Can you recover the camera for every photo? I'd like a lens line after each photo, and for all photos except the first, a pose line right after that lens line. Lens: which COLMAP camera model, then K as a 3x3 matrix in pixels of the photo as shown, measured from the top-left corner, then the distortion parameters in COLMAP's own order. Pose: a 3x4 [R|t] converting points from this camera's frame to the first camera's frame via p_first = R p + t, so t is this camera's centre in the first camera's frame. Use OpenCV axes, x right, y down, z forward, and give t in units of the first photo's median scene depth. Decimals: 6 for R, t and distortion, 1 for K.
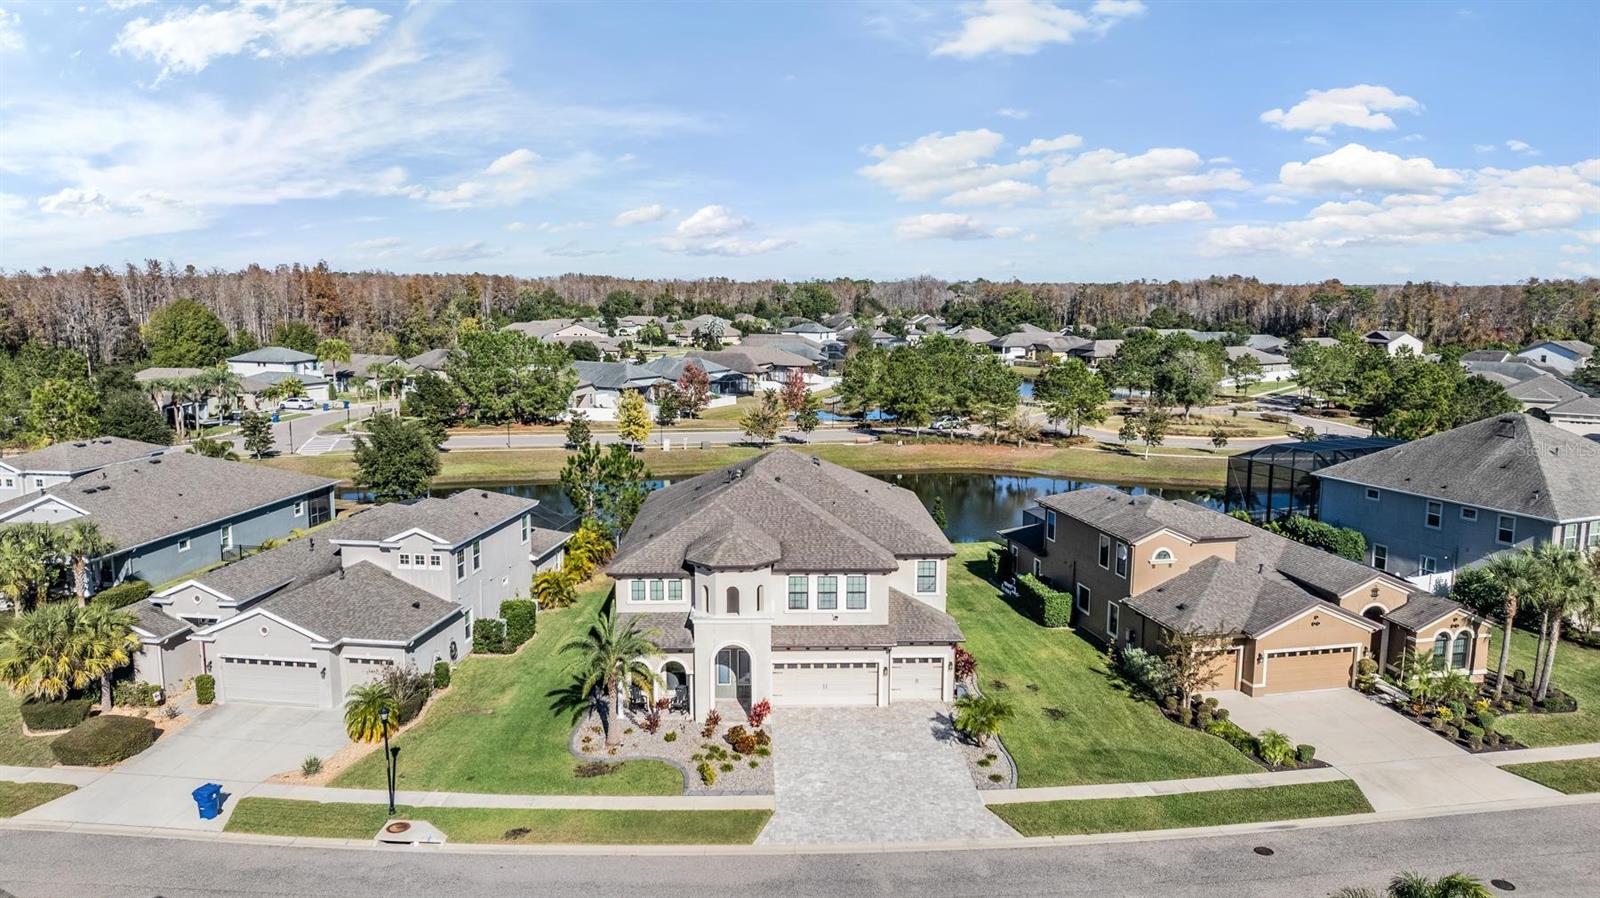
lens RADIAL K [[1124.1, 0, 798.1], [0, 1124.1, 440.1], [0, 0, 1]] dist [-0.020197, 0.001372]
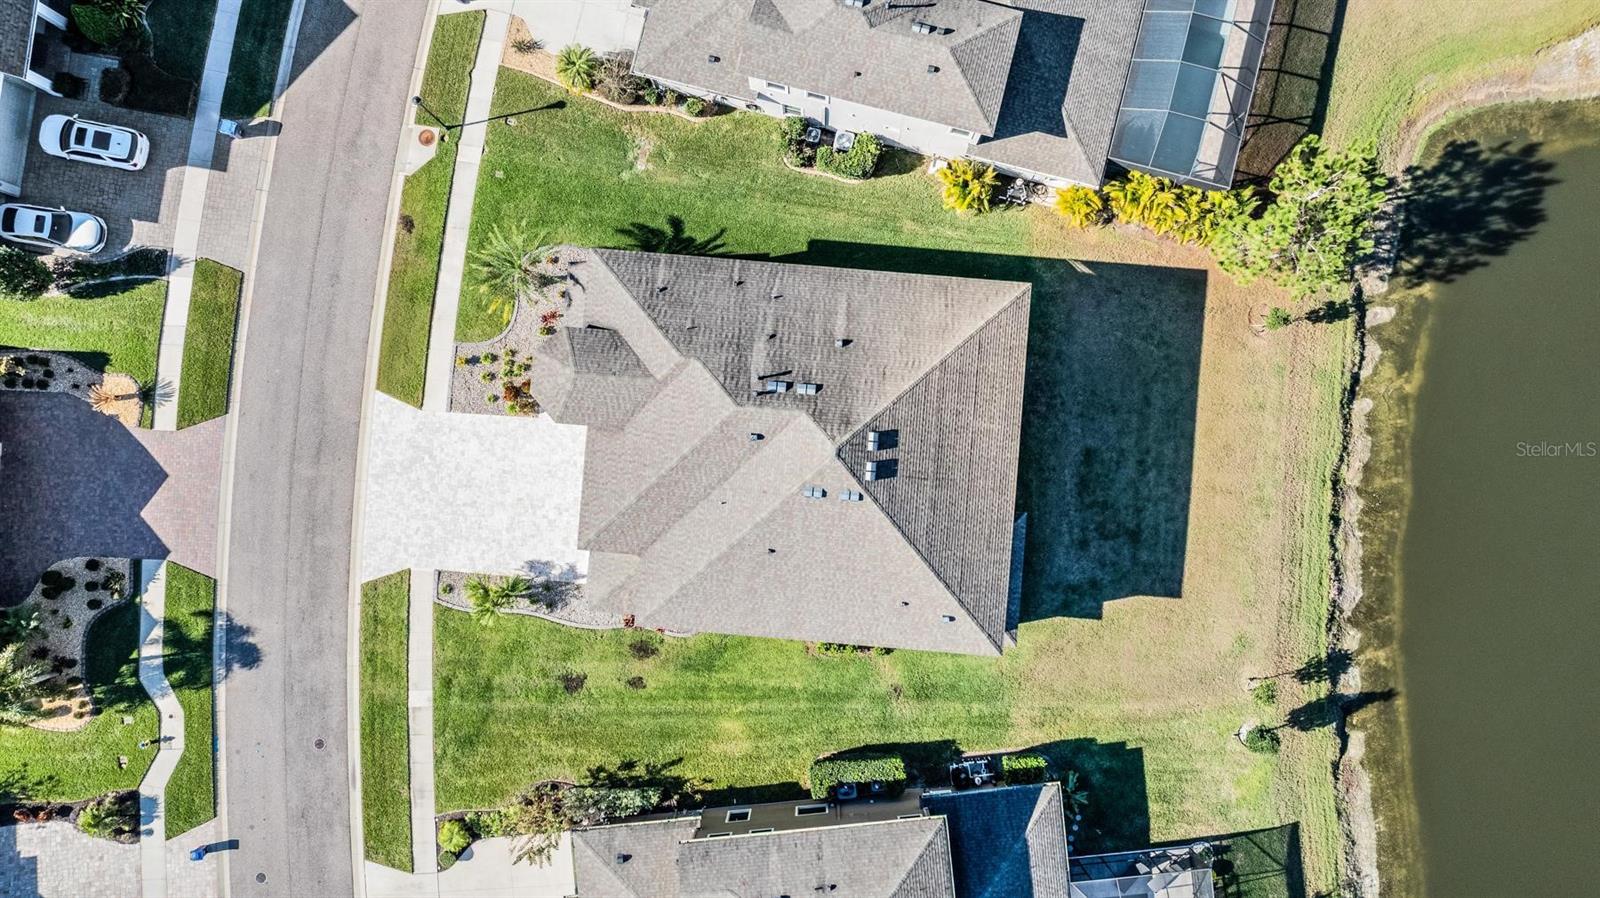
lens RADIAL K [[1124.1, 0, 798.1], [0, 1124.1, 440.1], [0, 0, 1]] dist [-0.020197, 0.001372]
pose [[-0.110241, 0.993393, -0.031908, 0.006853], [-0.128762, 0.017559, 0.991520, -0.856447], [0.985529, 0.113415, 0.125975, 1.040683]]
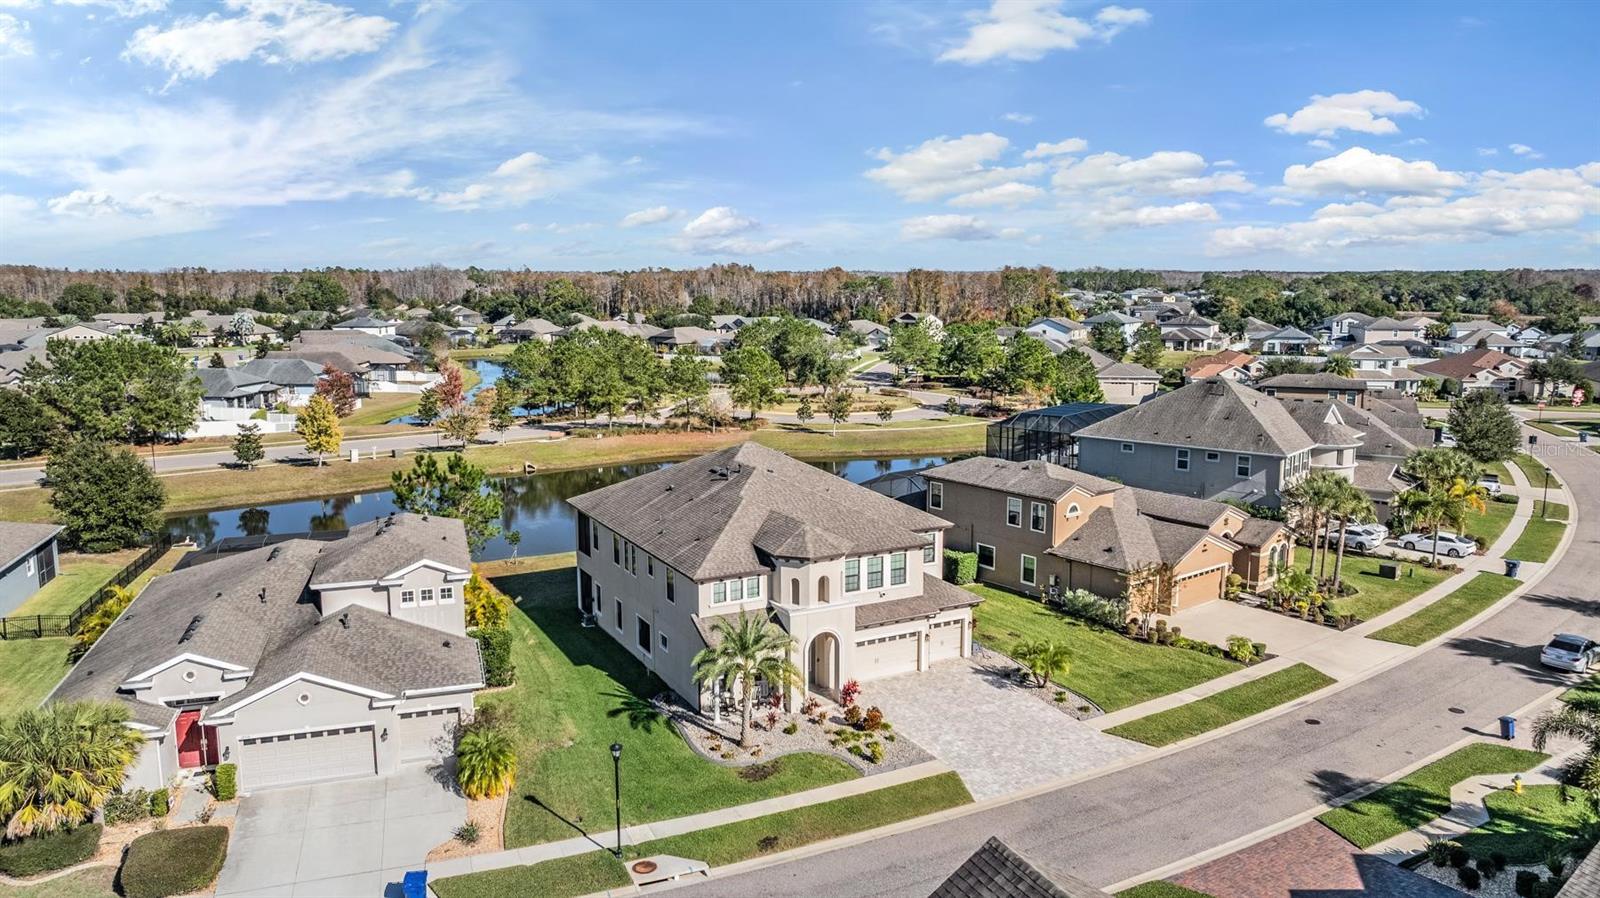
lens RADIAL K [[1124.4, 0, 800.0], [0, 1124.4, 449.0], [0, 0, 1]] dist [-0.014075, -0.003210]
pose [[0.895401, -0.073070, 0.439225, -0.495427], [0.065018, 0.997326, 0.033372, -0.020627], [-0.440489, -0.001323, 0.897757, 0.077602]]
